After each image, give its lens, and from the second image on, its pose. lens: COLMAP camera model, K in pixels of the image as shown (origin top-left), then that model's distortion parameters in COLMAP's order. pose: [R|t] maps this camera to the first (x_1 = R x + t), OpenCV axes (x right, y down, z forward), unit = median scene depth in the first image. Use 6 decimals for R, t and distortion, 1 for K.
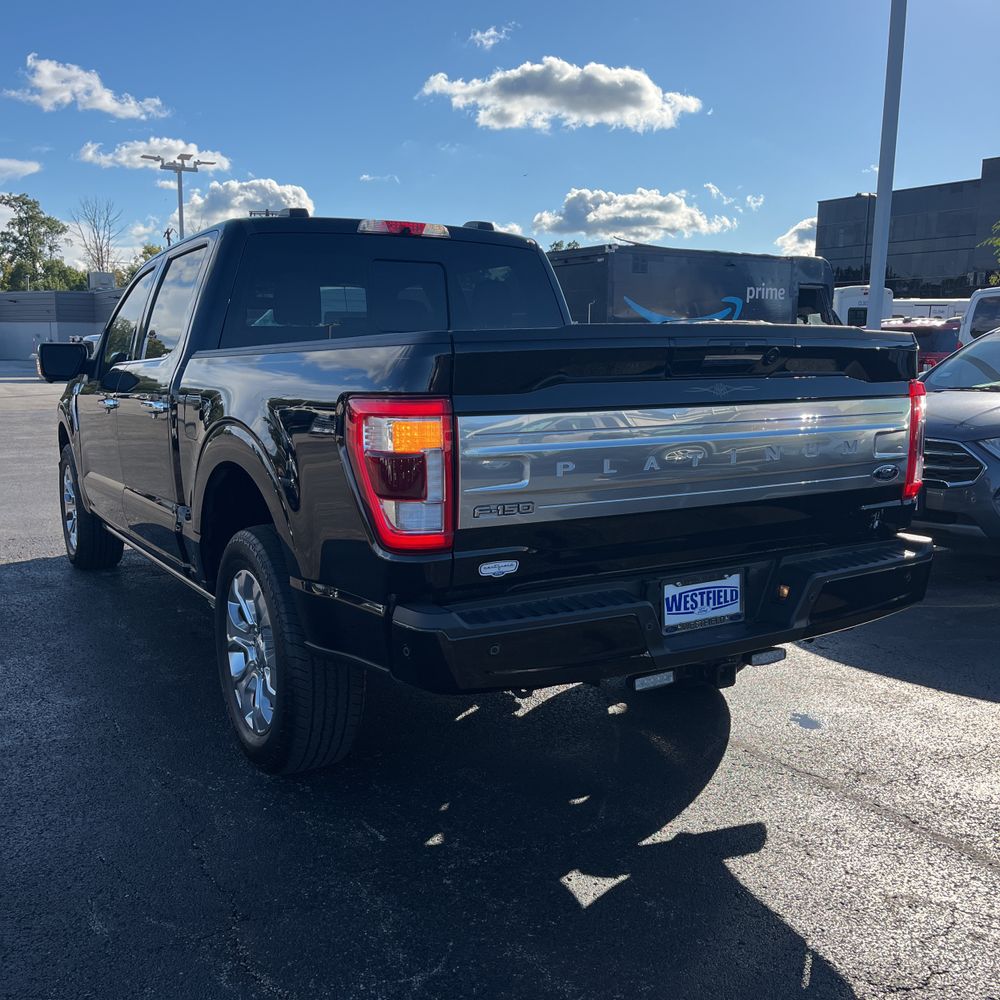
lens RADIAL K [[1005.4, 0, 500.9], [0, 1005.4, 503.9], [0, 0, 1]] dist [0.037937, -0.026356]
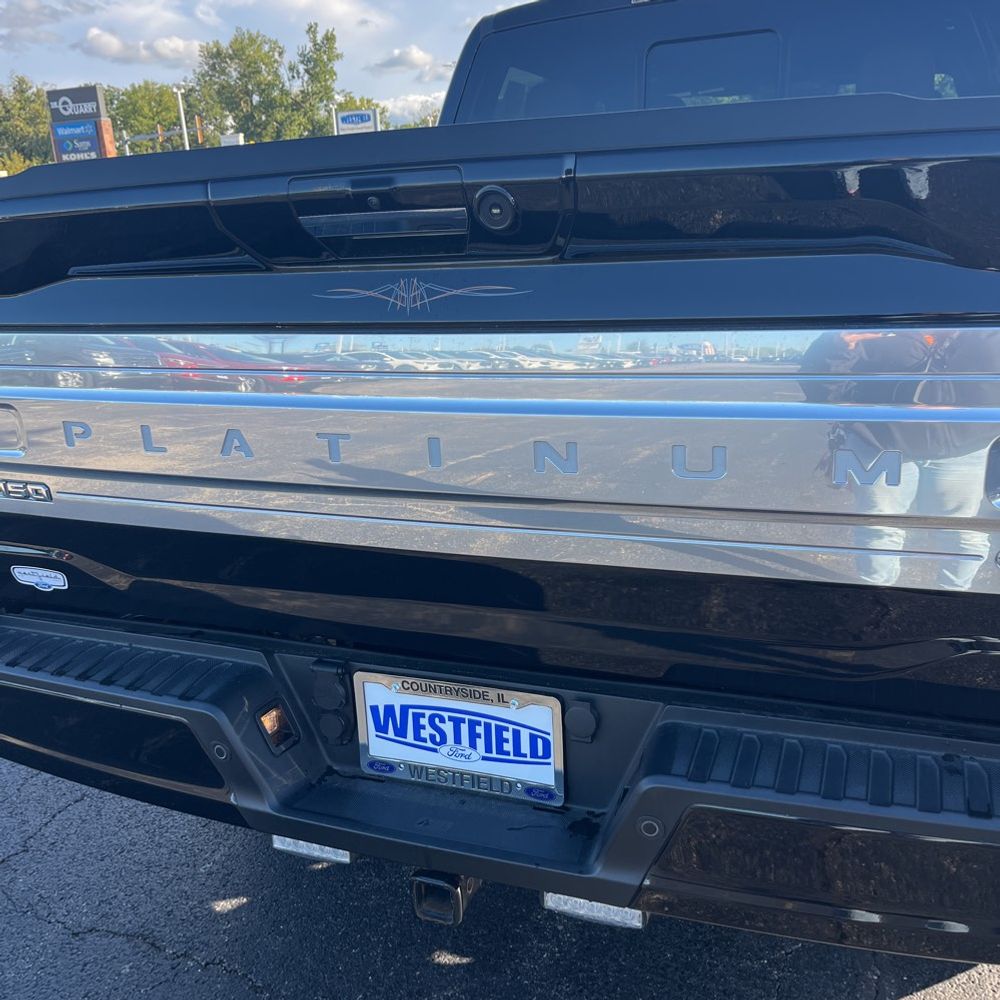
lens RADIAL K [[1005.4, 0, 500.9], [0, 1005.4, 503.9], [0, 0, 1]] dist [0.037937, -0.026356]
pose [[0.607229, 0.198890, -0.769231, 0.557968], [-0.065580, 0.977405, 0.200946, -0.109001], [0.791816, -0.071574, 0.606551, 0.729437]]
